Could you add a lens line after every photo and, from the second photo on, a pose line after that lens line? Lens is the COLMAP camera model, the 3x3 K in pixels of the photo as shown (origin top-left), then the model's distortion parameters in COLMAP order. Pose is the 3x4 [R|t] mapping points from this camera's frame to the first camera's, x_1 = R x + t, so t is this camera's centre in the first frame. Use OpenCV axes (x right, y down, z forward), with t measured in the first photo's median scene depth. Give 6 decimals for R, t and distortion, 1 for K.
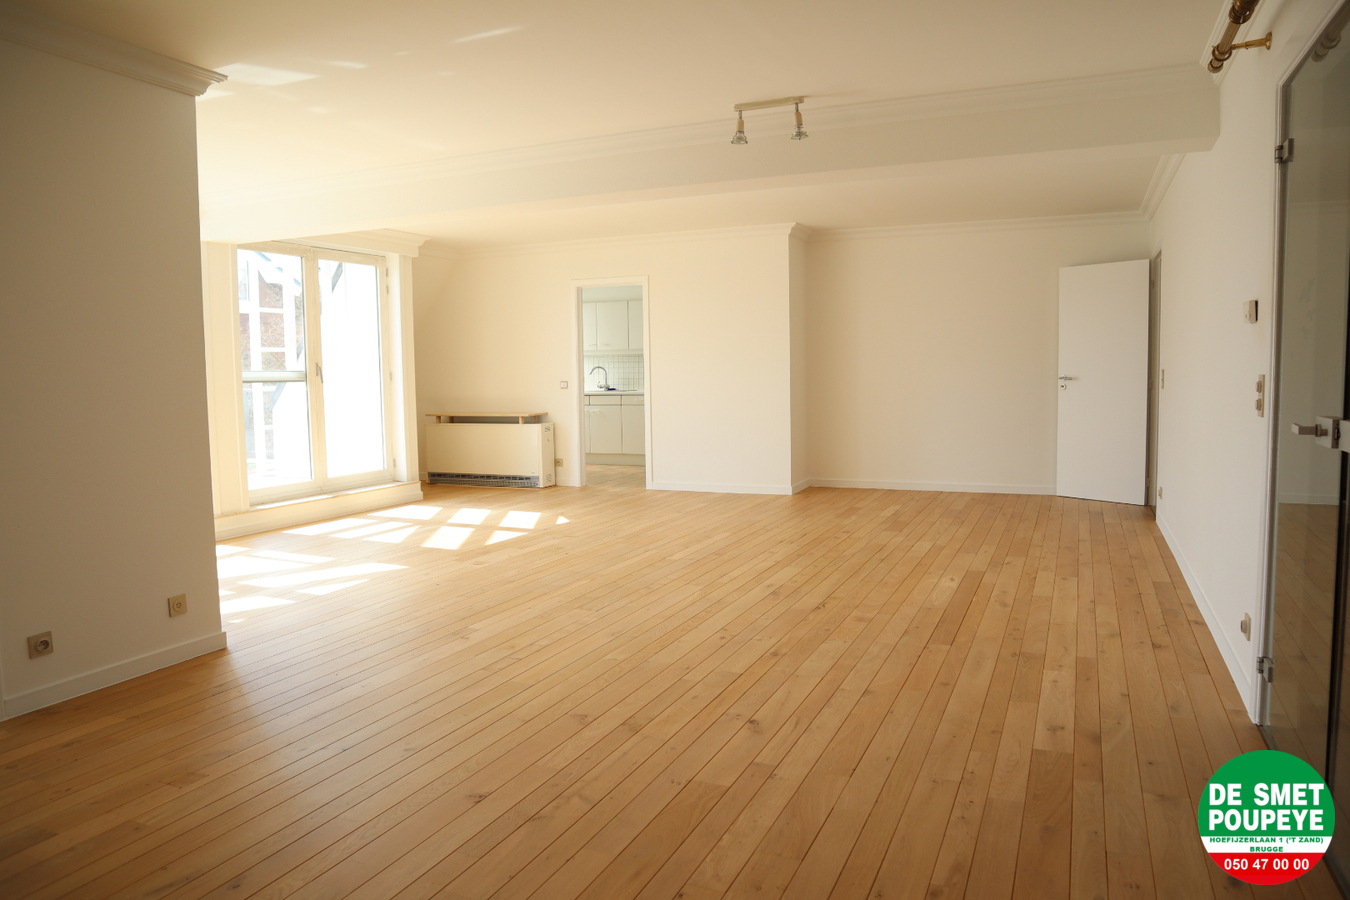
lens RADIAL K [[931.4, 0, 680.4], [0, 931.4, 447.5], [0, 0, 1]] dist [-0.112554, 0.068884]
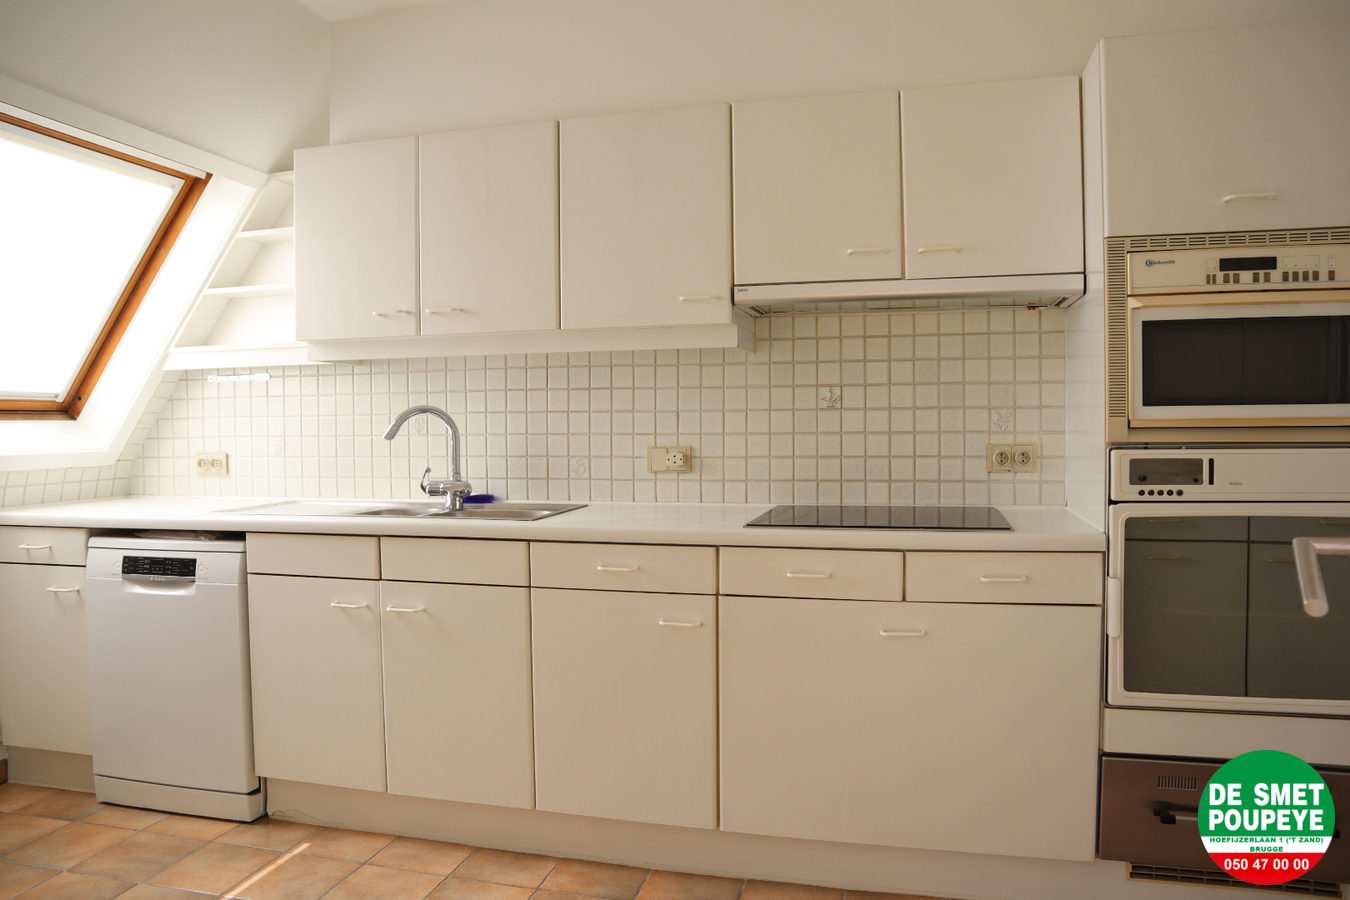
lens RADIAL K [[931.4, 0, 680.4], [0, 931.4, 447.5], [0, 0, 1]] dist [-0.112554, 0.068884]
pose [[0.986663, 0.001754, 0.162766, -0.061379], [0.008182, 0.998143, -0.060357, -0.061328], [-0.162570, 0.060884, 0.984817, 0.752650]]
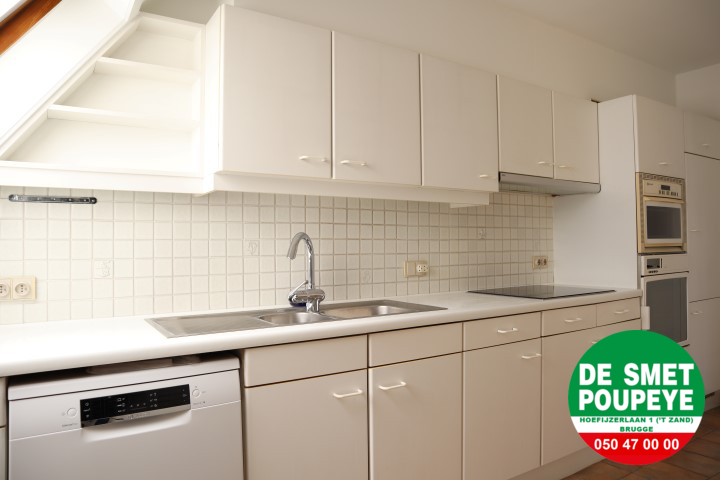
lens RADIAL K [[496.7, 0, 362.9], [0, 496.7, 238.7], [0, 0, 1]] dist [-0.112554, 0.068884]
pose [[0.547936, 0.024431, 0.836163, -0.220652], [0.075280, 0.994078, -0.078375, -0.070848], [-0.833126, 0.105891, 0.542852, 0.895605]]
